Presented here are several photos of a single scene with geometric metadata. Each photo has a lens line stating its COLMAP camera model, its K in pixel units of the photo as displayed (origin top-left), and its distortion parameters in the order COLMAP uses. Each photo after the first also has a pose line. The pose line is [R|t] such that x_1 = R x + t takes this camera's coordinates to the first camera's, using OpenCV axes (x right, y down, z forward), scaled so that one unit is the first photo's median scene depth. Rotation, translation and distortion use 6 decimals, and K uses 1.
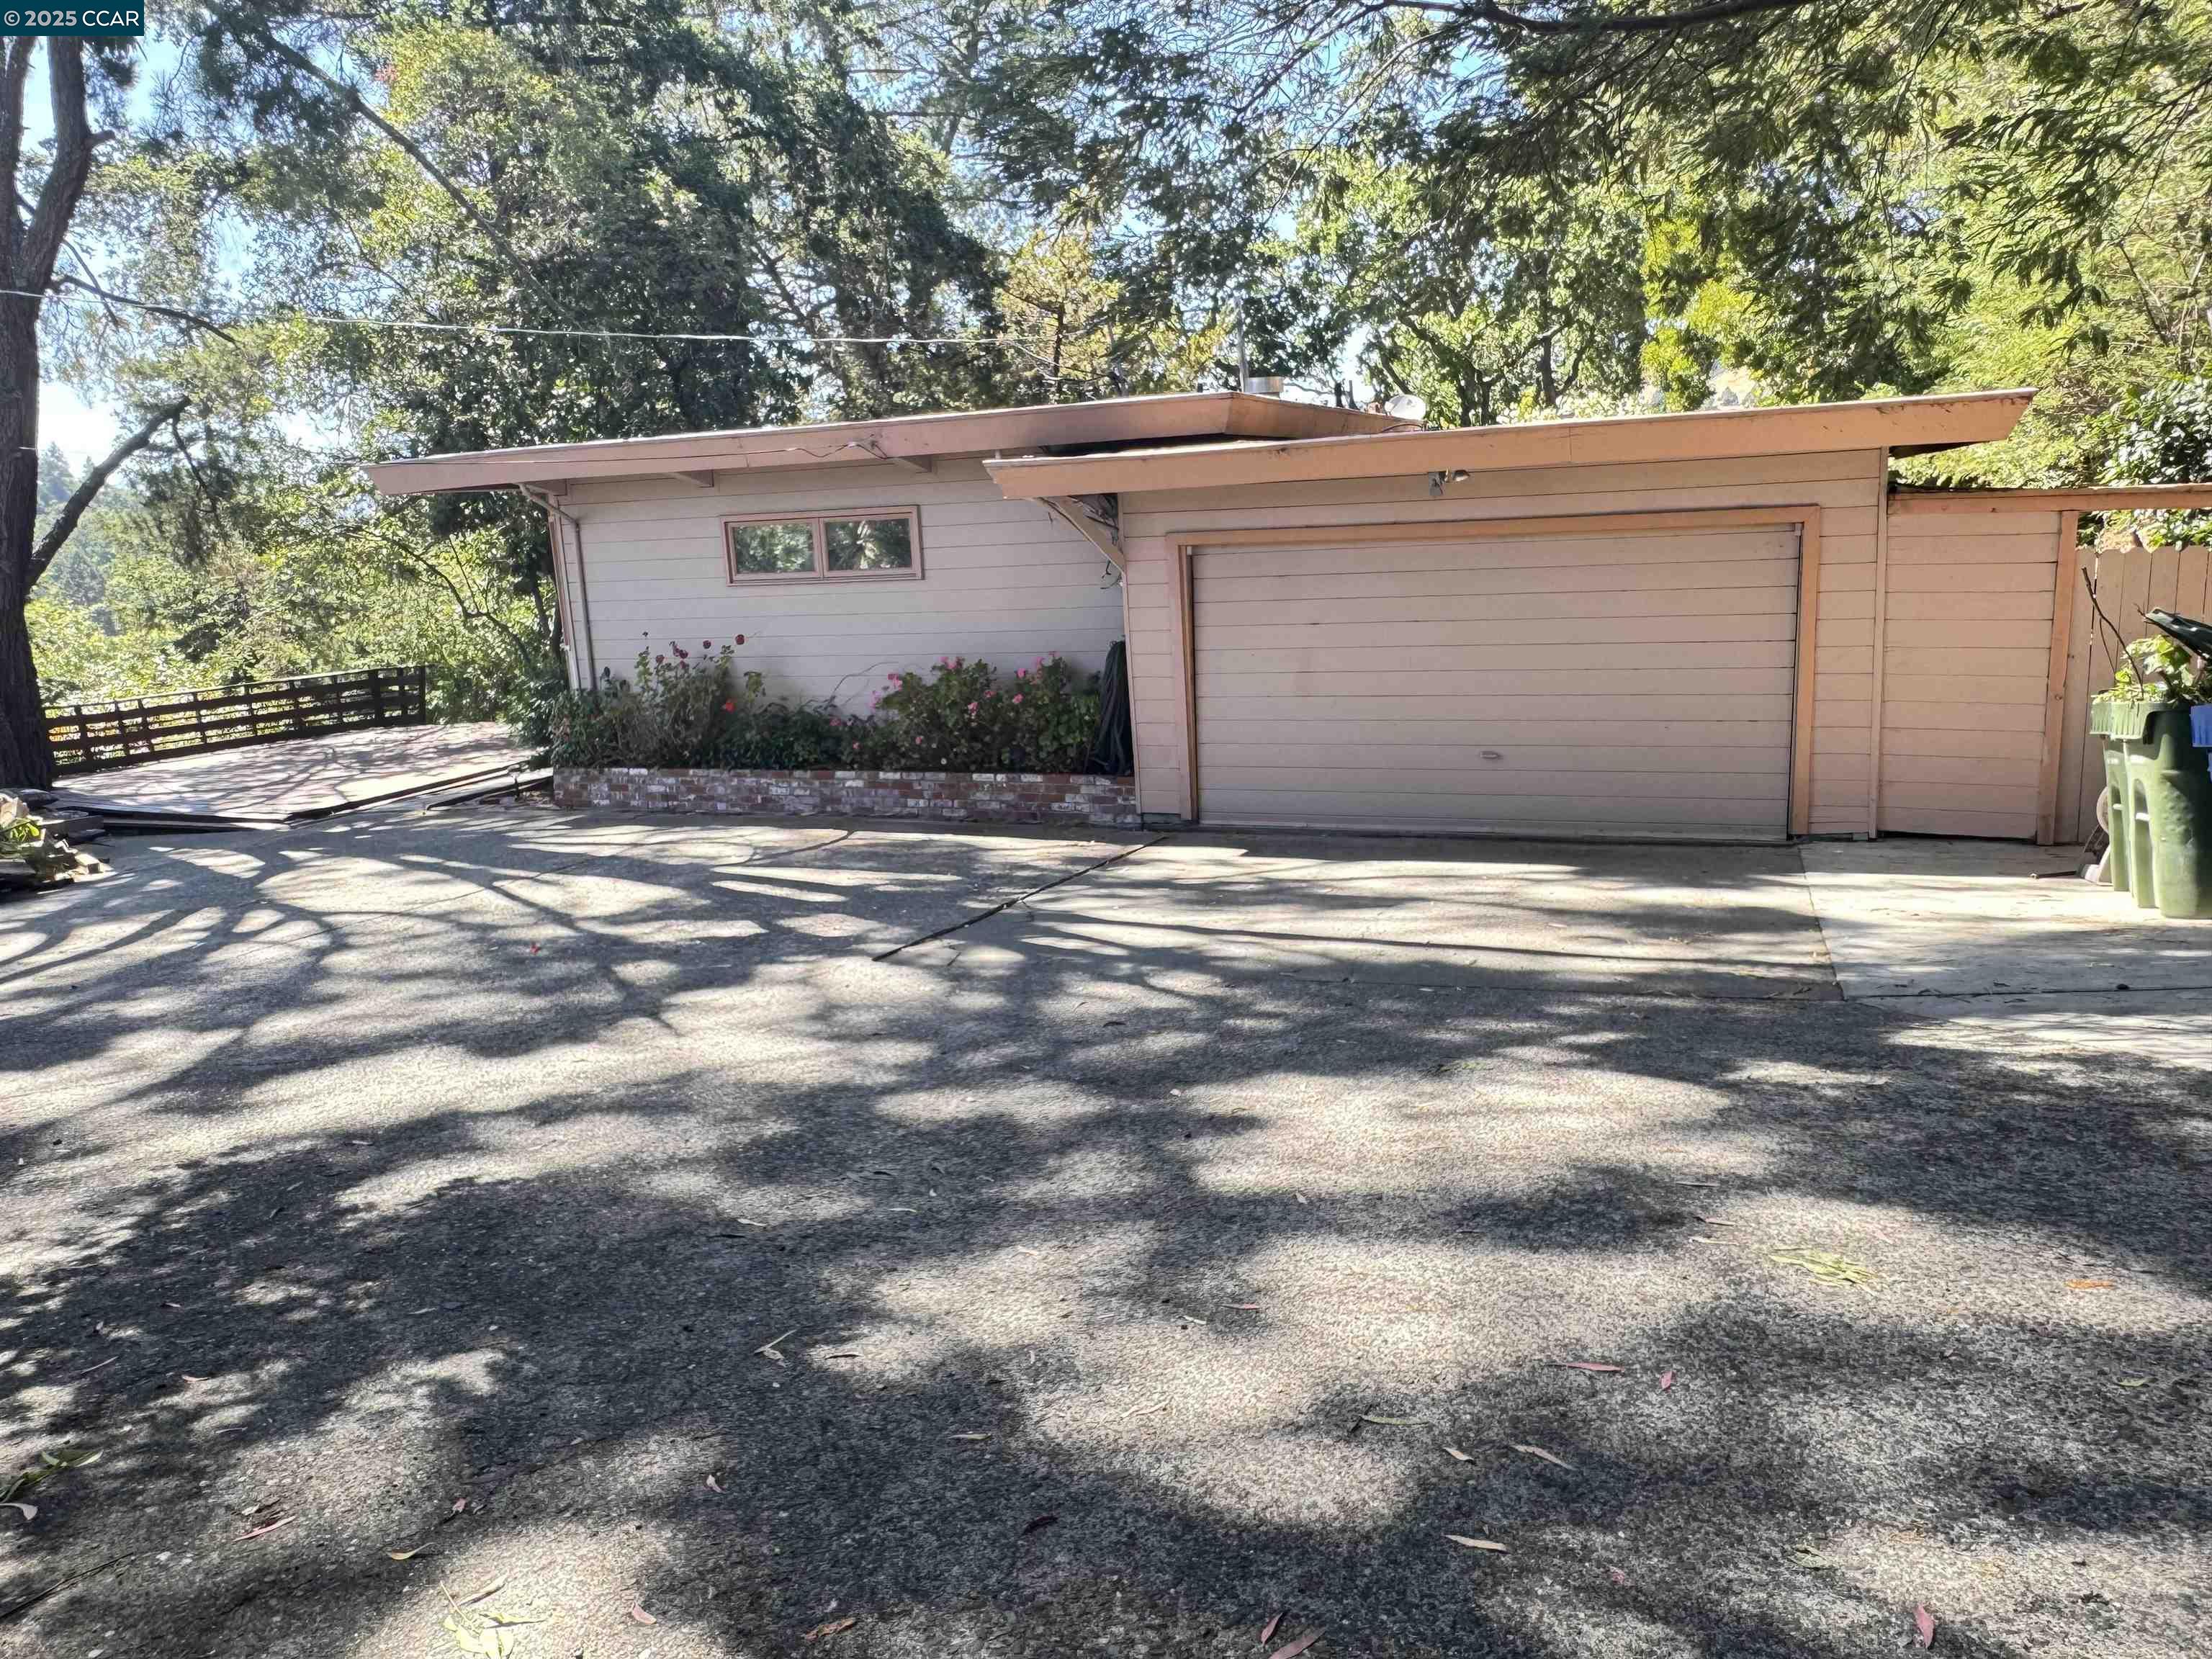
lens RADIAL K [[1595.0, 0, 1100.1], [0, 1595.0, 849.4], [0, 0, 1]] dist [-0.004343, 0.002557]
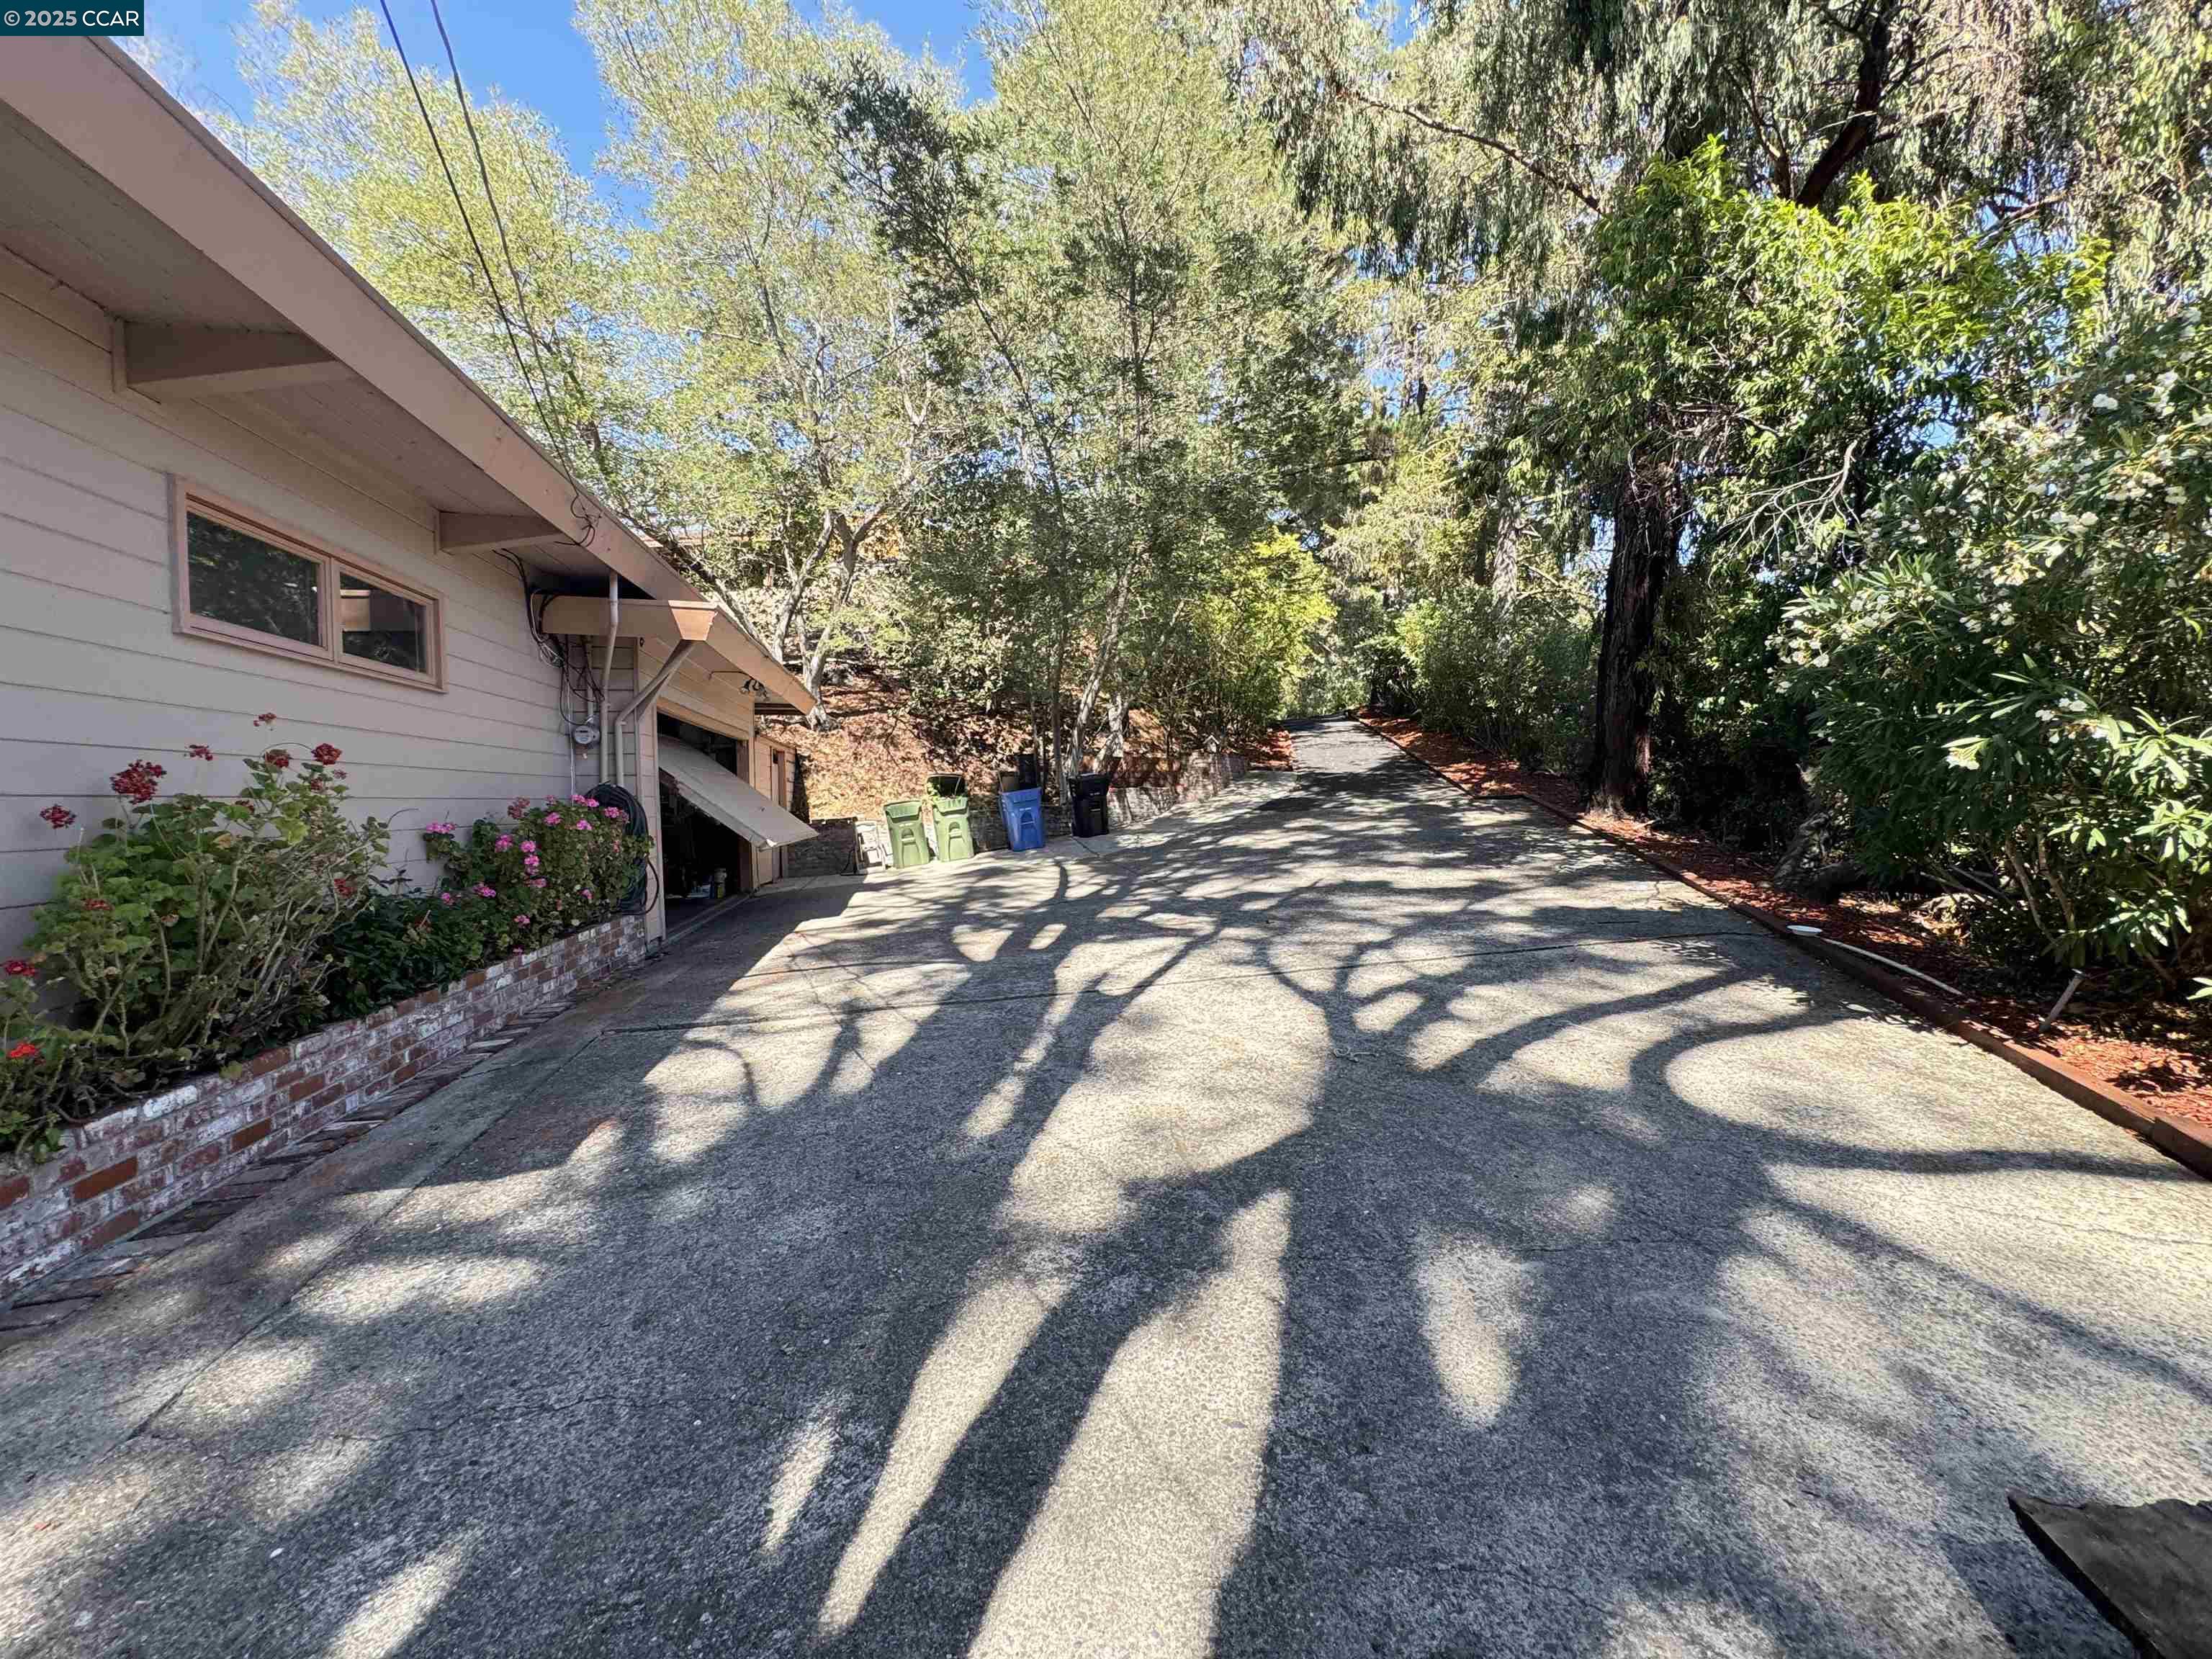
lens RADIAL K [[894.7, 0, 1106.0], [0, 894.7, 829.5], [0, 0, 1]] dist [-0.000231, 0.000162]
pose [[-0.565713, 0.031876, 0.823986, -1.267689], [0.217985, 0.969486, 0.112155, -0.186684], [-0.795268, 0.243064, -0.555399, 2.064311]]
